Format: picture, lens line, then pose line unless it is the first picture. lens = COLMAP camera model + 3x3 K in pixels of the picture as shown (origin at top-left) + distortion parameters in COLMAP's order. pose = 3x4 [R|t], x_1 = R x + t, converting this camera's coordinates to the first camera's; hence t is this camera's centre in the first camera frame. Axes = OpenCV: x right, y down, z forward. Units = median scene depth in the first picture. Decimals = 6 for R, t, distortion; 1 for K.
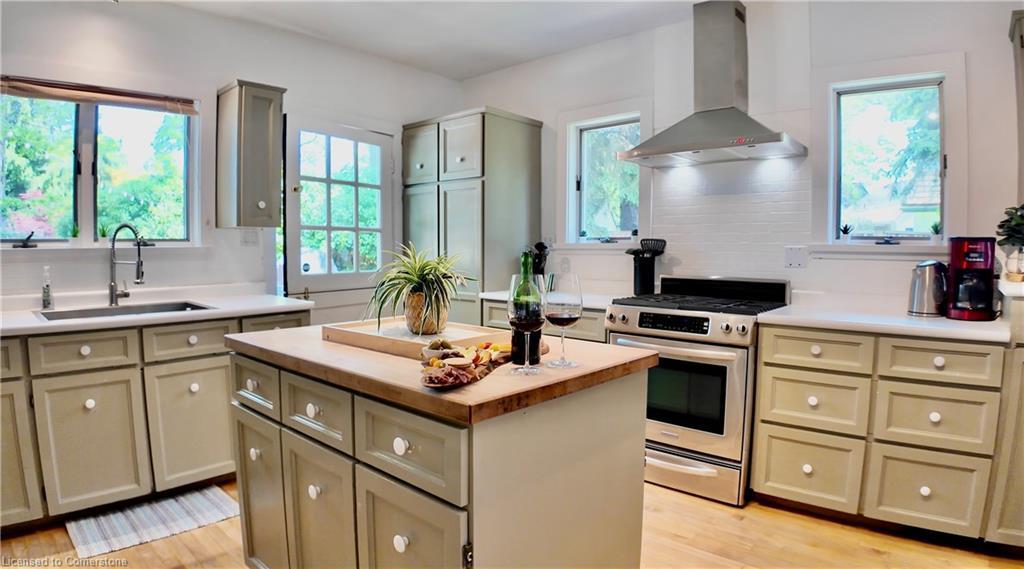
lens RADIAL K [[563.3, 0, 540.0], [0, 563.3, 283.2], [0, 0, 1]] dist [-0.059473, -0.004632]
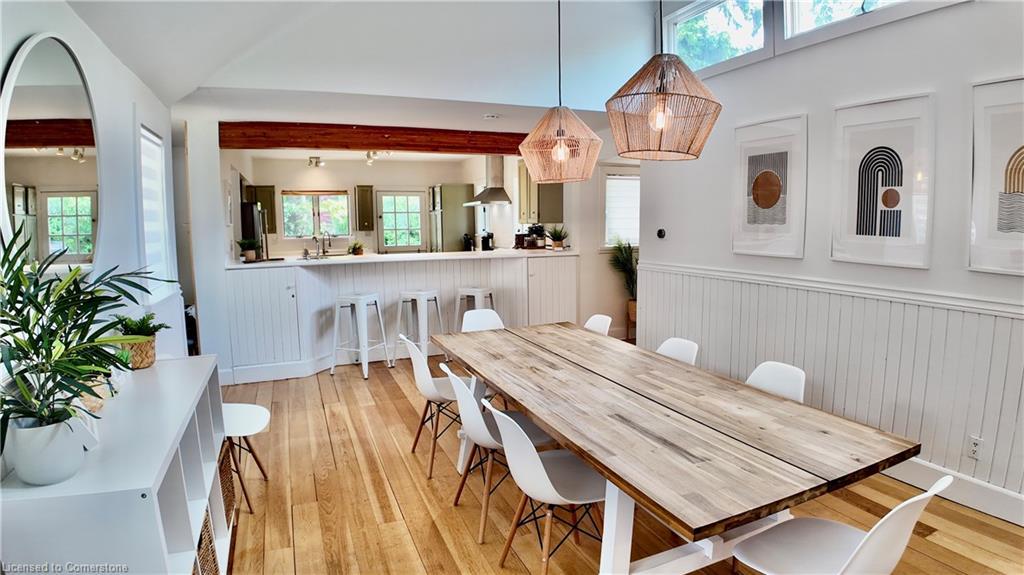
lens RADIAL K [[541.8, 0, 515.9], [0, 541.8, 280.6], [0, 0, 1]] dist [-0.097859, -0.010686]
pose [[0.892238, 0.038129, -0.449954, 1.781719], [-0.021119, 0.998862, 0.042765, 0.032271], [0.451072, -0.028654, 0.892027, -1.432723]]
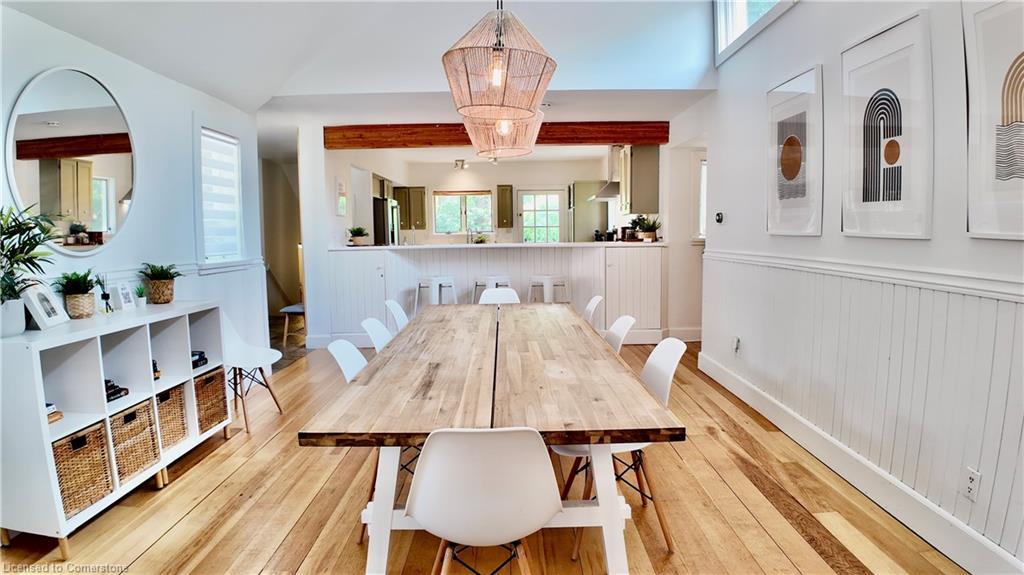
lens RADIAL K [[541.8, 0, 521.1], [0, 541.8, 283.5], [0, 0, 1]] dist [-0.097859, -0.010686]
pose [[0.658023, 0.061437, -0.750488, 2.210918], [-0.041892, 0.998109, 0.044977, 0.089718], [0.751832, 0.001843, 0.659352, -1.146242]]
